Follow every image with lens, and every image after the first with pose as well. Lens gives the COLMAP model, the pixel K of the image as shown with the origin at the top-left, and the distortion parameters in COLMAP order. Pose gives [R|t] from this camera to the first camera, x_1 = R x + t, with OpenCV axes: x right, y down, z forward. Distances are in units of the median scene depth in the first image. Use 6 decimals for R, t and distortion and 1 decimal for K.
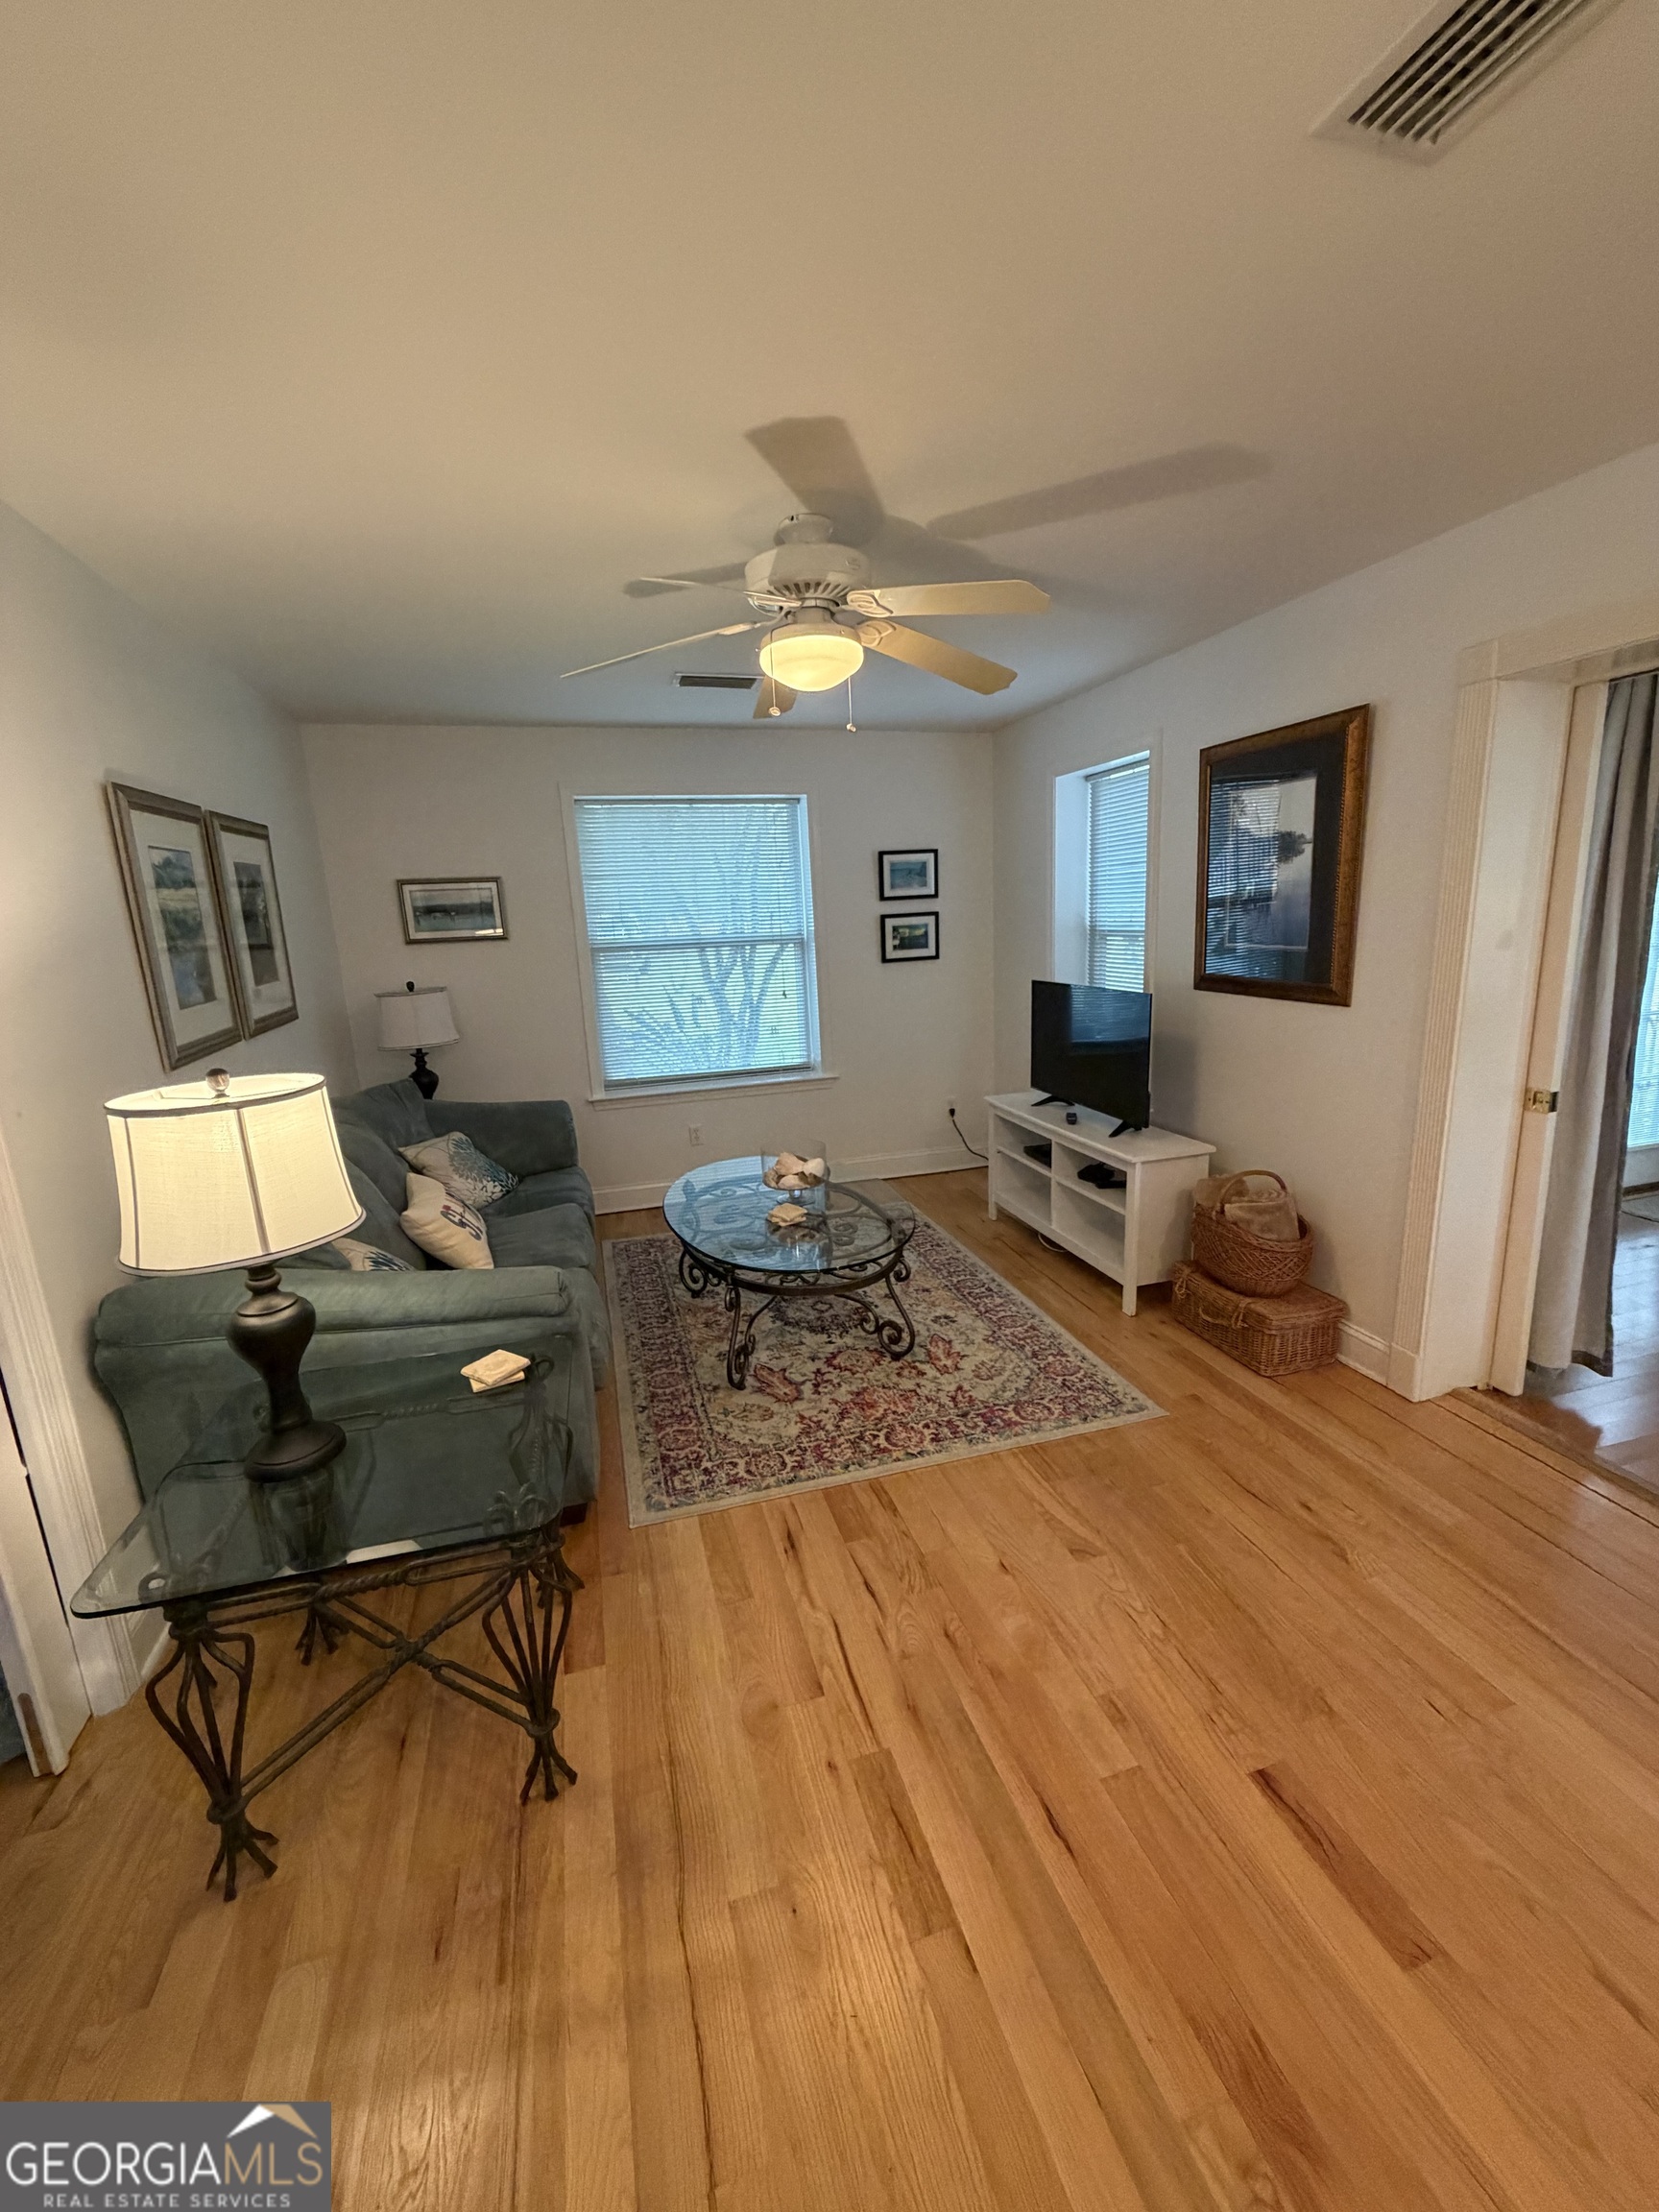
lens RADIAL K [[888.9, 0, 824.3], [0, 888.9, 1103.0], [0, 0, 1]] dist [0.001715, 0.000122]
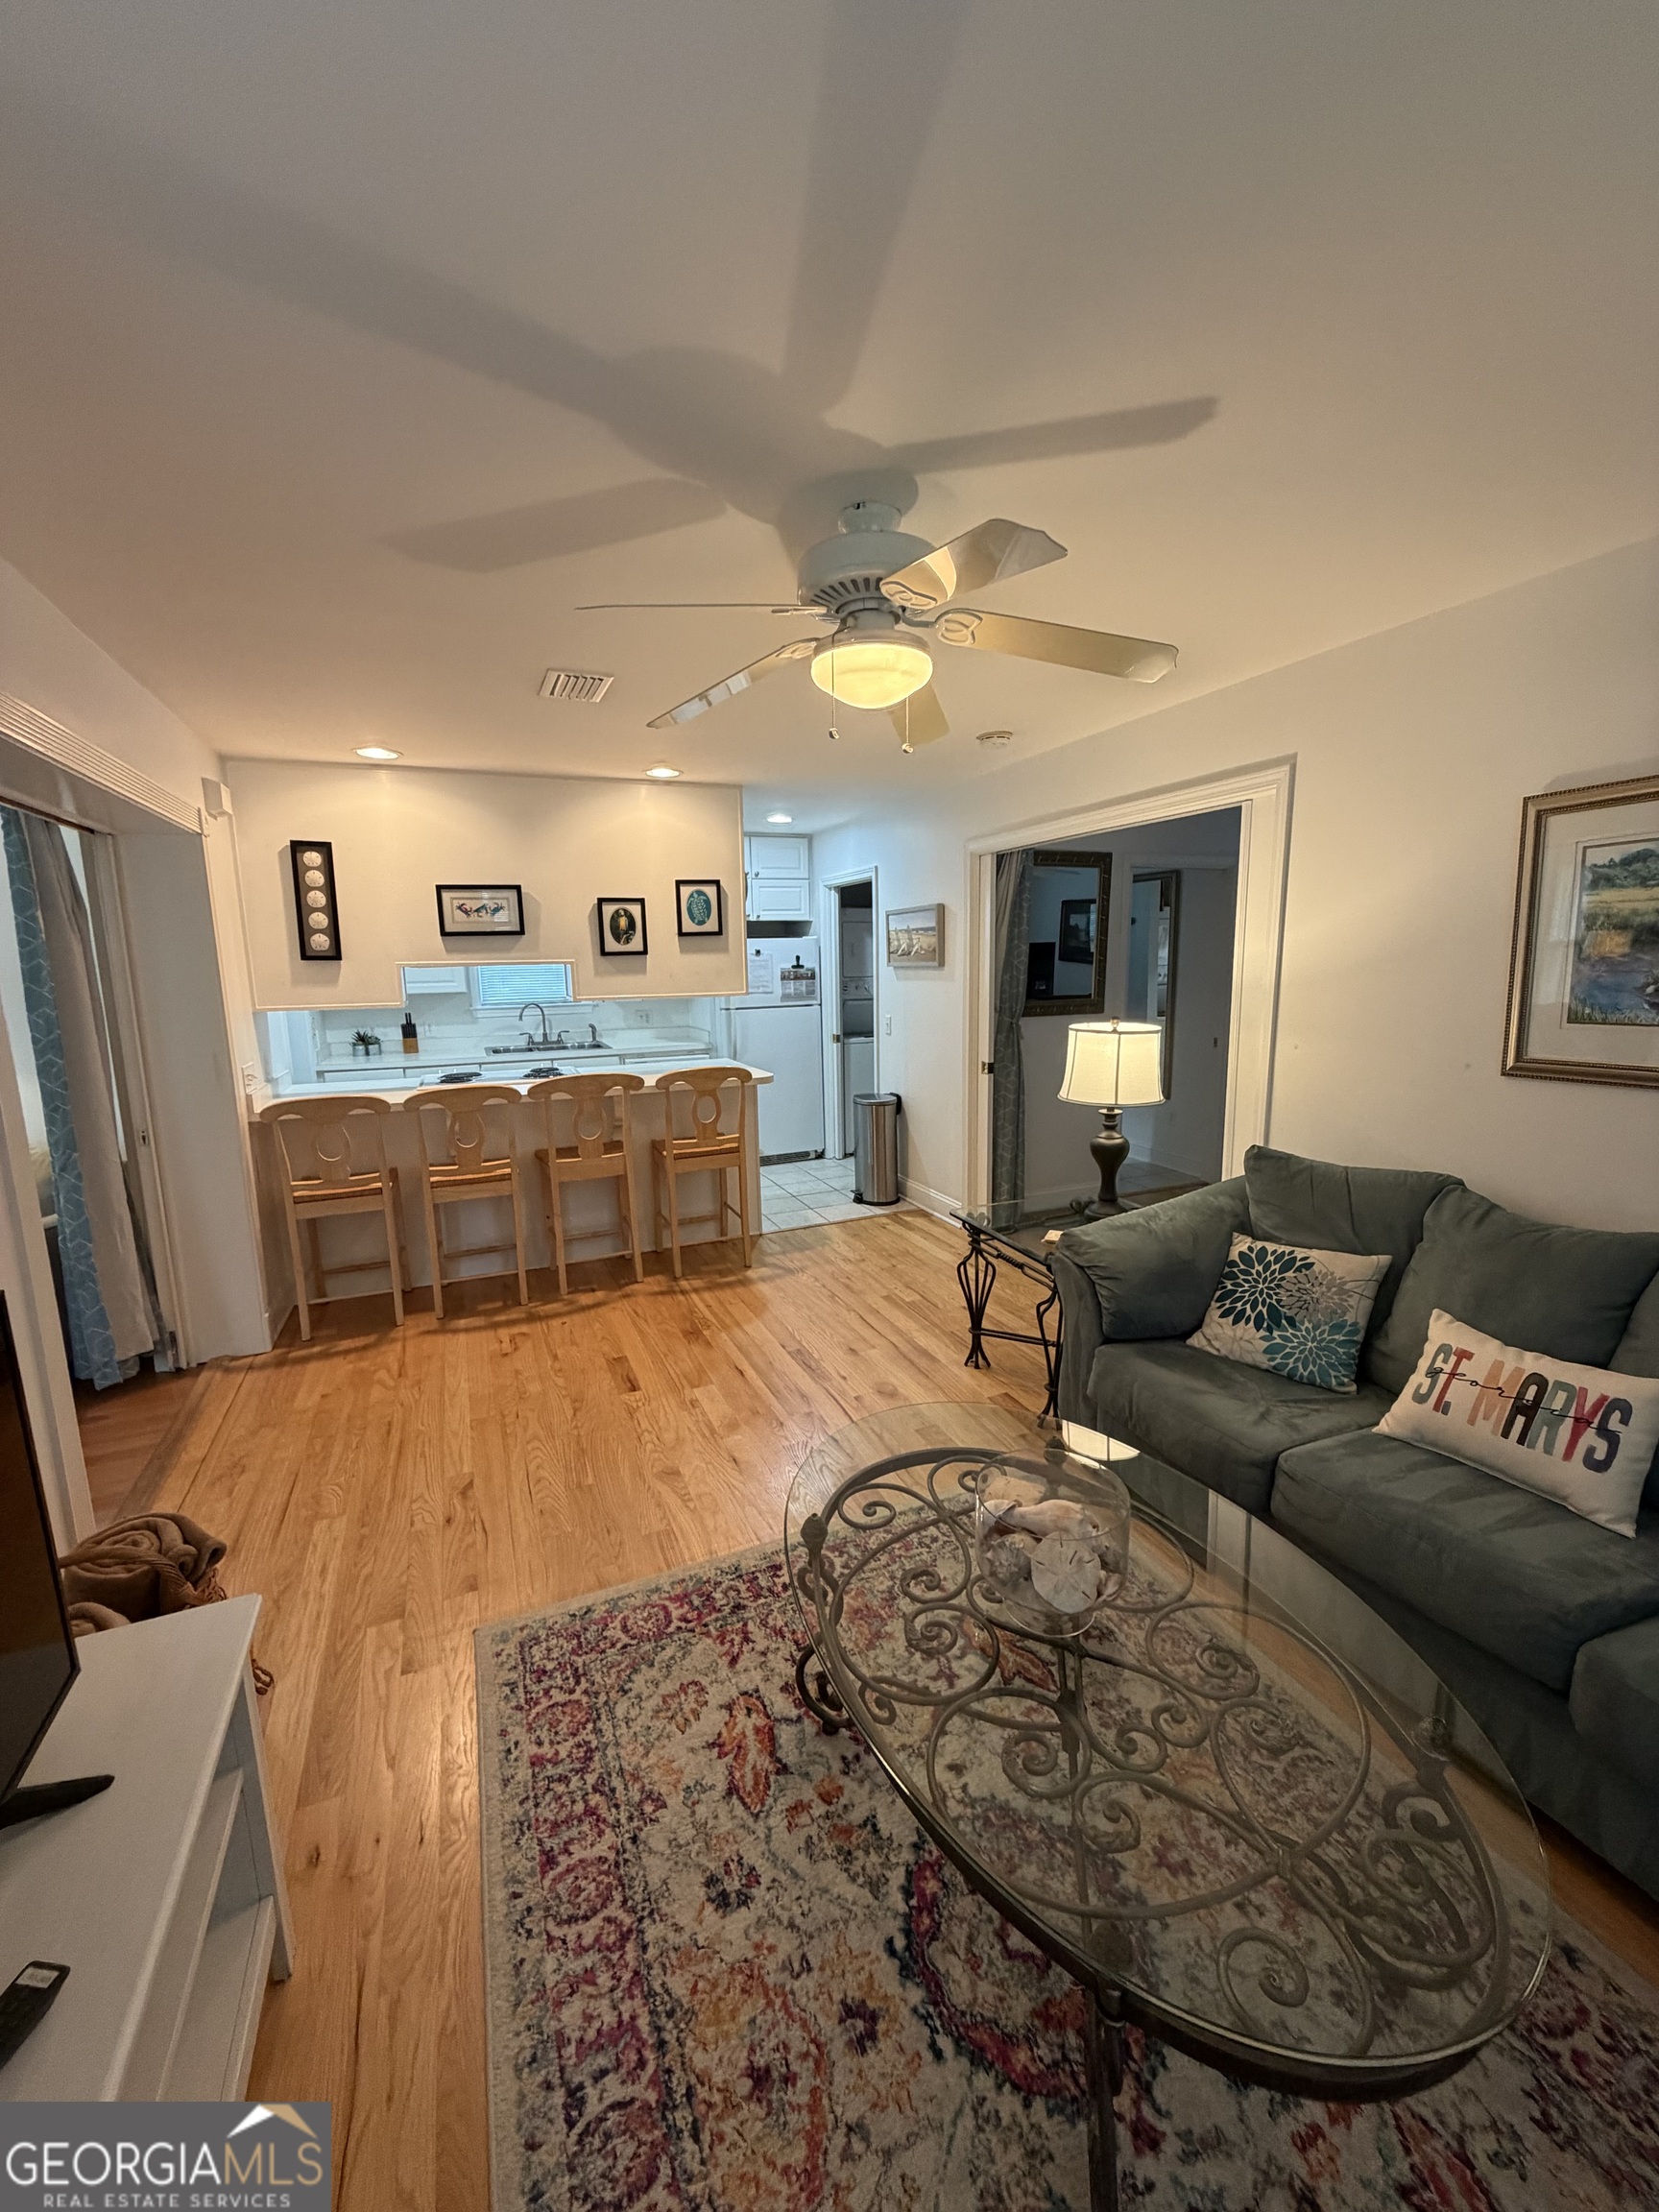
lens RADIAL K [[888.9, 0, 828.6], [0, 888.9, 1102.3], [0, 0, 1]] dist [0.001715, 0.000122]
pose [[-0.990678, 0.081988, -0.108794, 0.128481], [0.035934, 0.927602, 0.371838, -0.357157], [0.131403, 0.364462, -0.921901, 1.601389]]
